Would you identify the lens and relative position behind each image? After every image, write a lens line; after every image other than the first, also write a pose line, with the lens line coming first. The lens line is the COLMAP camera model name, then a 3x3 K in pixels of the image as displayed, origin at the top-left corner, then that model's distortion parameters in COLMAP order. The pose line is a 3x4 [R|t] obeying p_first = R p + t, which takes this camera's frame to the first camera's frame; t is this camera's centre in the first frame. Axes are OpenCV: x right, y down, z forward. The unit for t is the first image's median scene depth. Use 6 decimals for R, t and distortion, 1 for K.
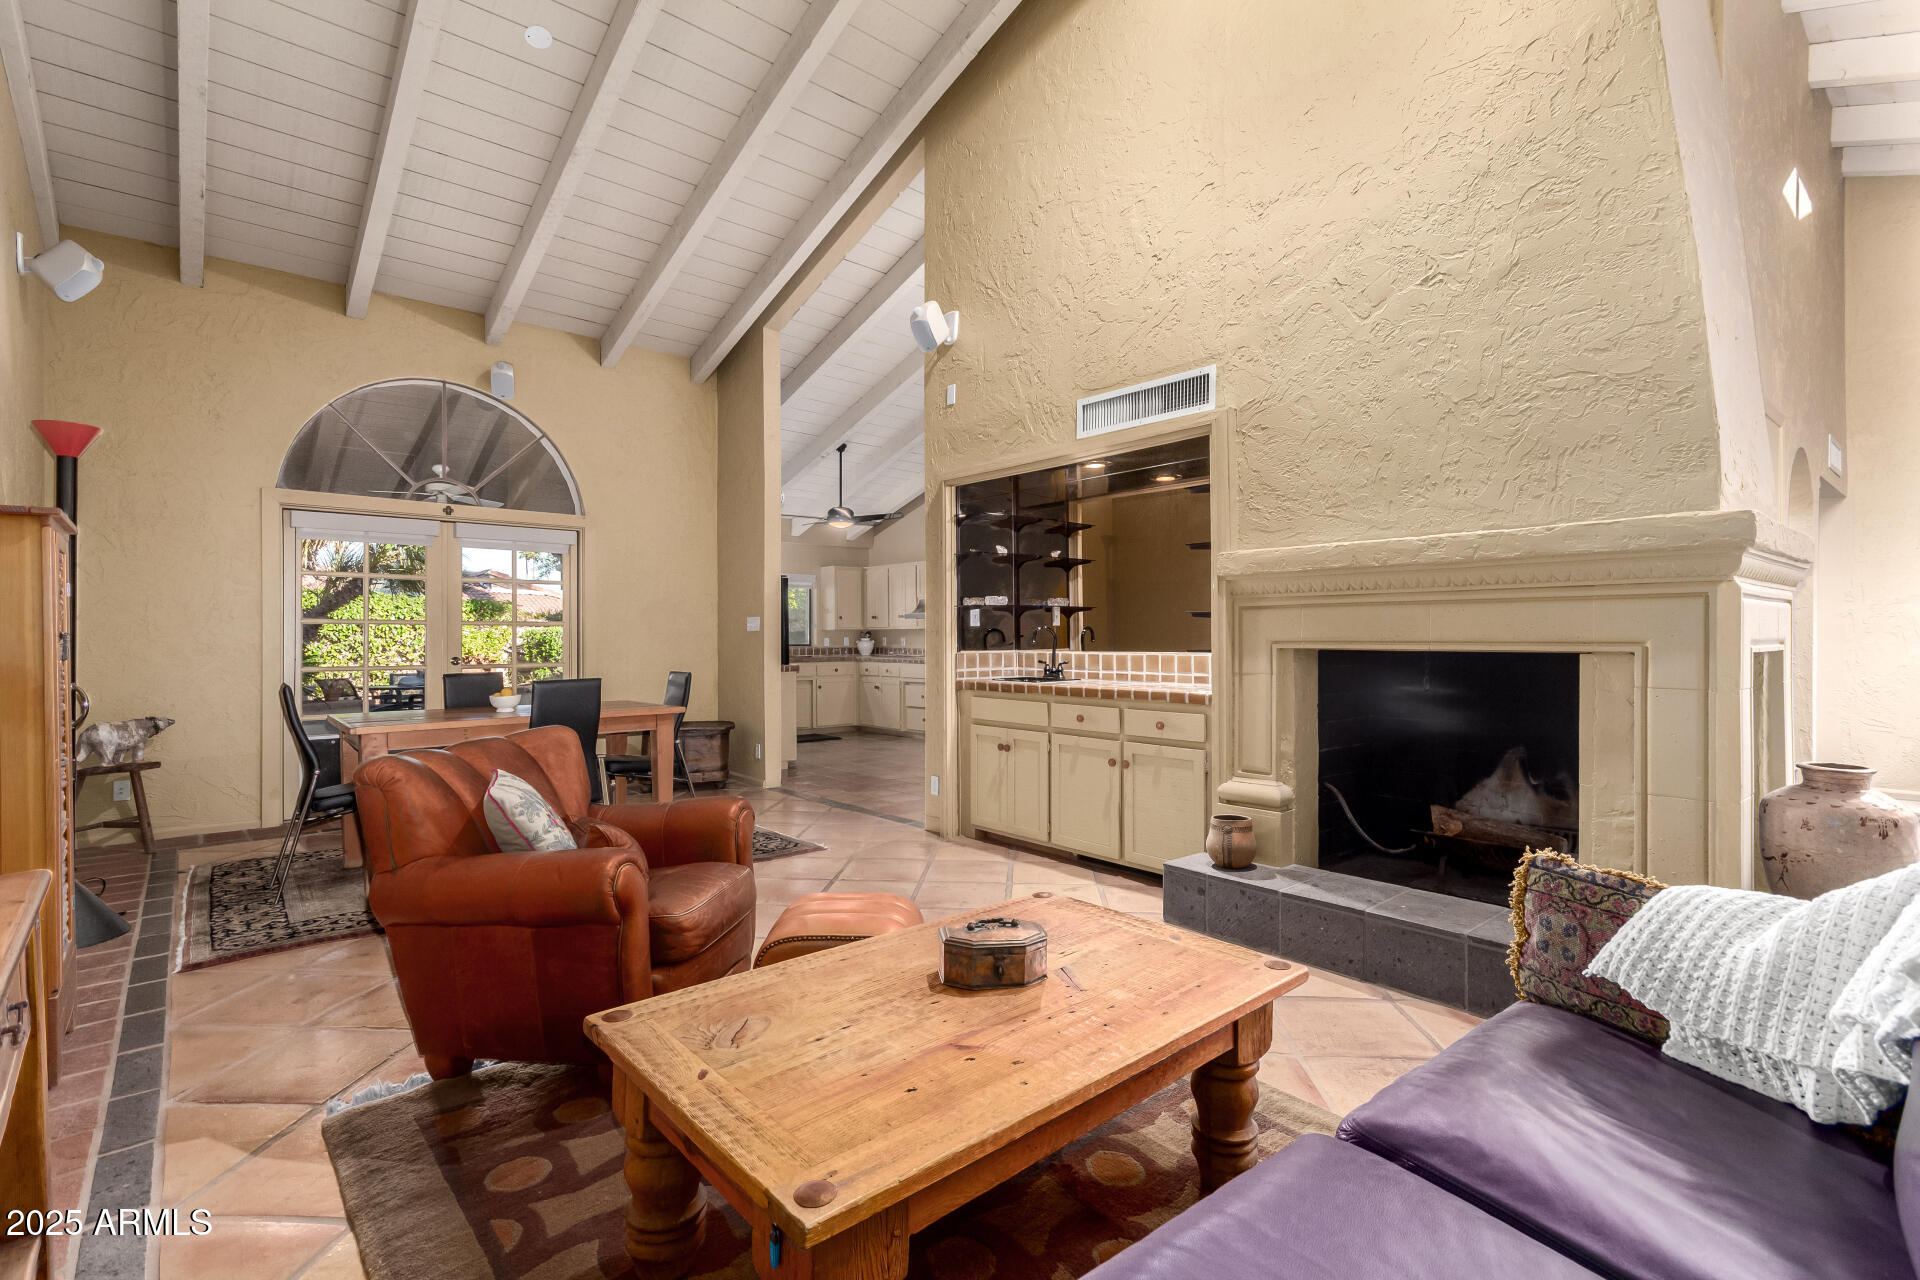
lens RADIAL K [[877.6, 0, 960.0], [0, 877.6, 640.0], [0, 0, 1]] dist [0.002645, 0.000270]
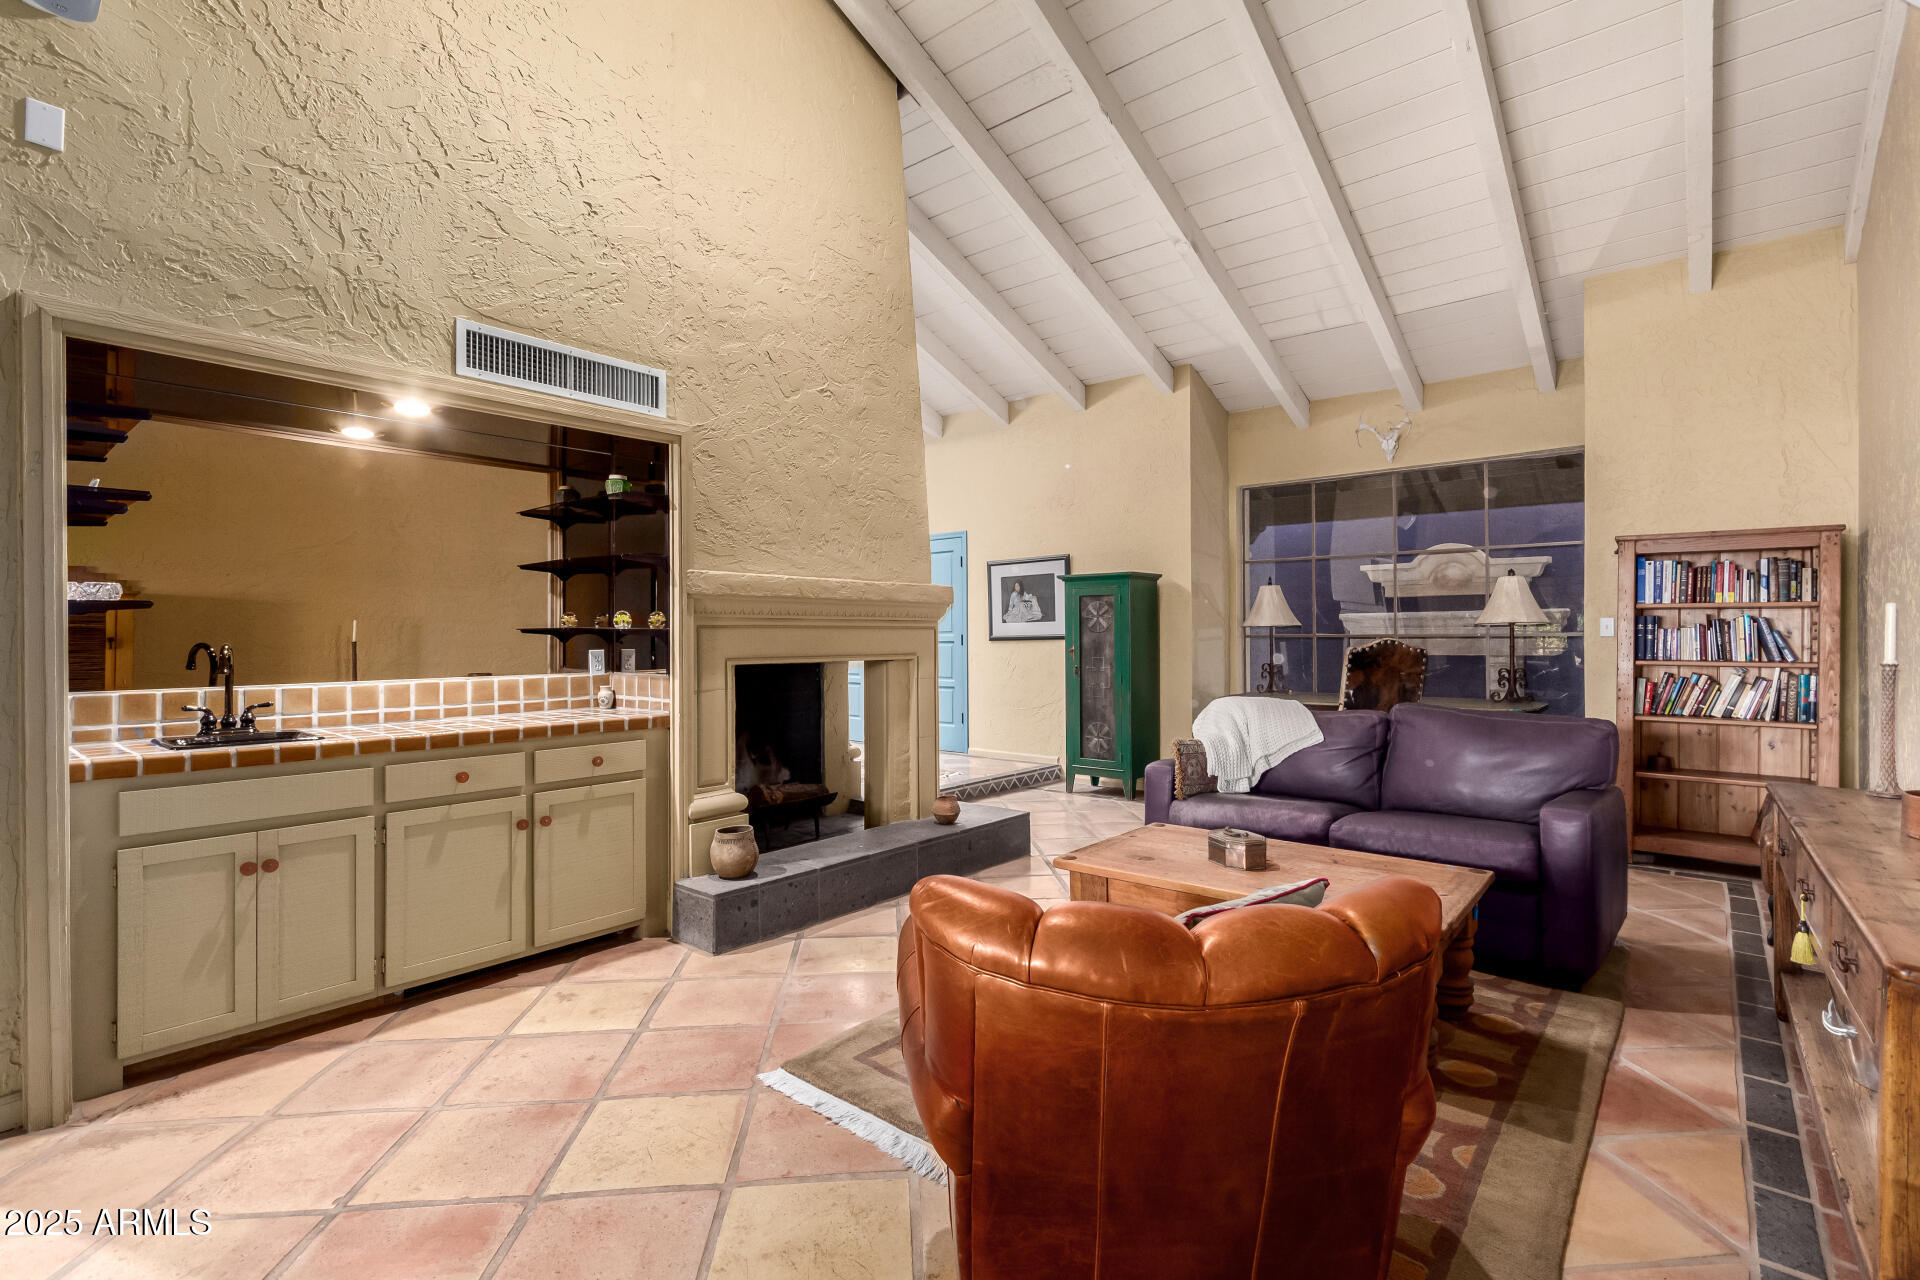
lens RADIAL K [[877.6, 0, 960.0], [0, 877.6, 640.0], [0, 0, 1]] dist [0.002645, 0.000270]
pose [[-0.147803, 0.001832, 0.989015, -0.662957], [0.011173, 0.999938, -0.000183, -0.015683], [-0.988954, 0.011024, -0.147814, 0.777622]]
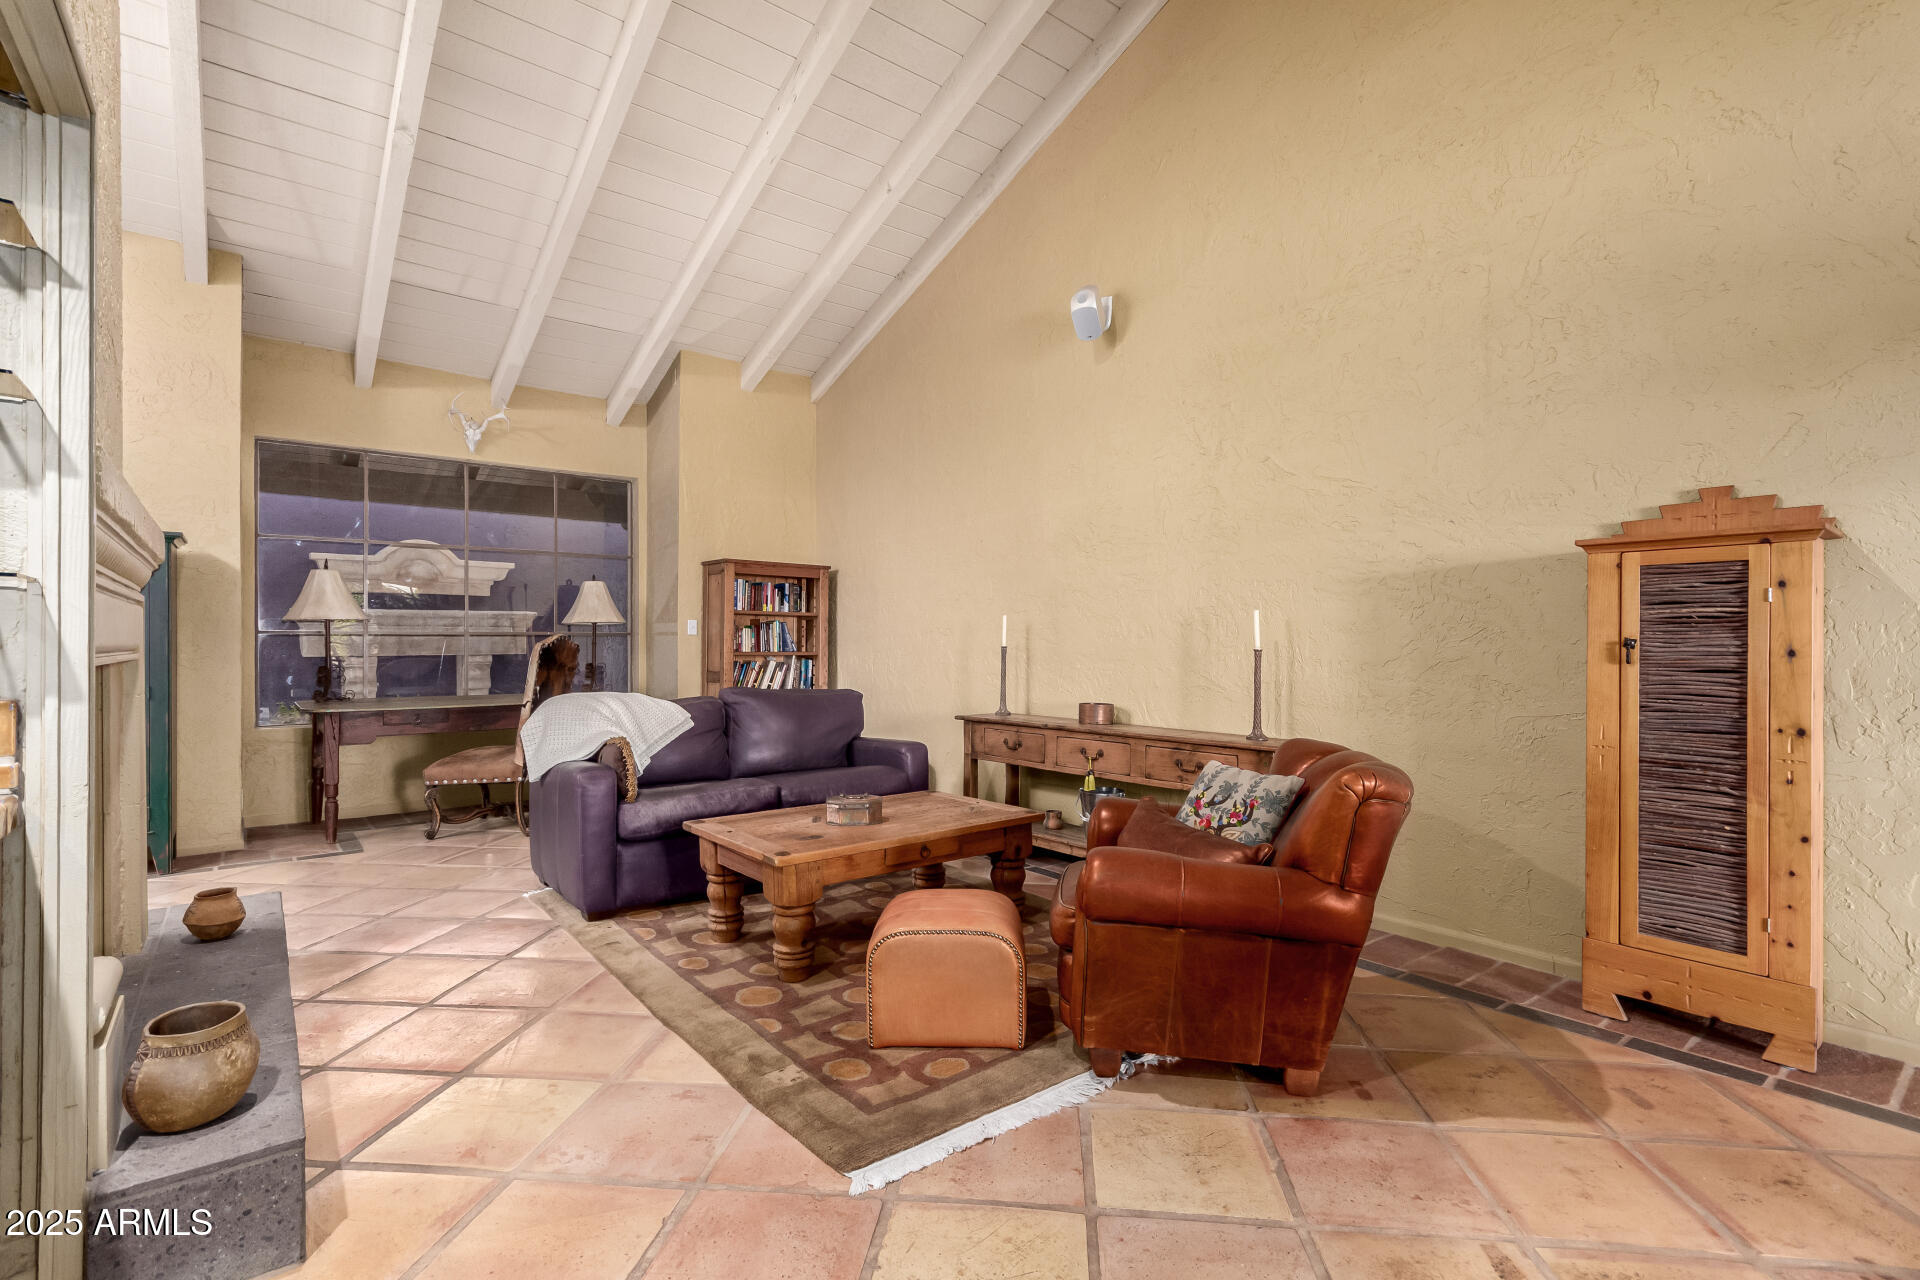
lens RADIAL K [[896.2, 0, 960.0], [0, 896.2, 640.0], [0, 0, 1]] dist [0.004781, 0.000543]
pose [[-0.998632, 0.006032, 0.051940, -0.119611], [0.006308, 0.999967, 0.005152, -0.005741], [-0.051907, 0.005473, -0.998637, 1.293390]]
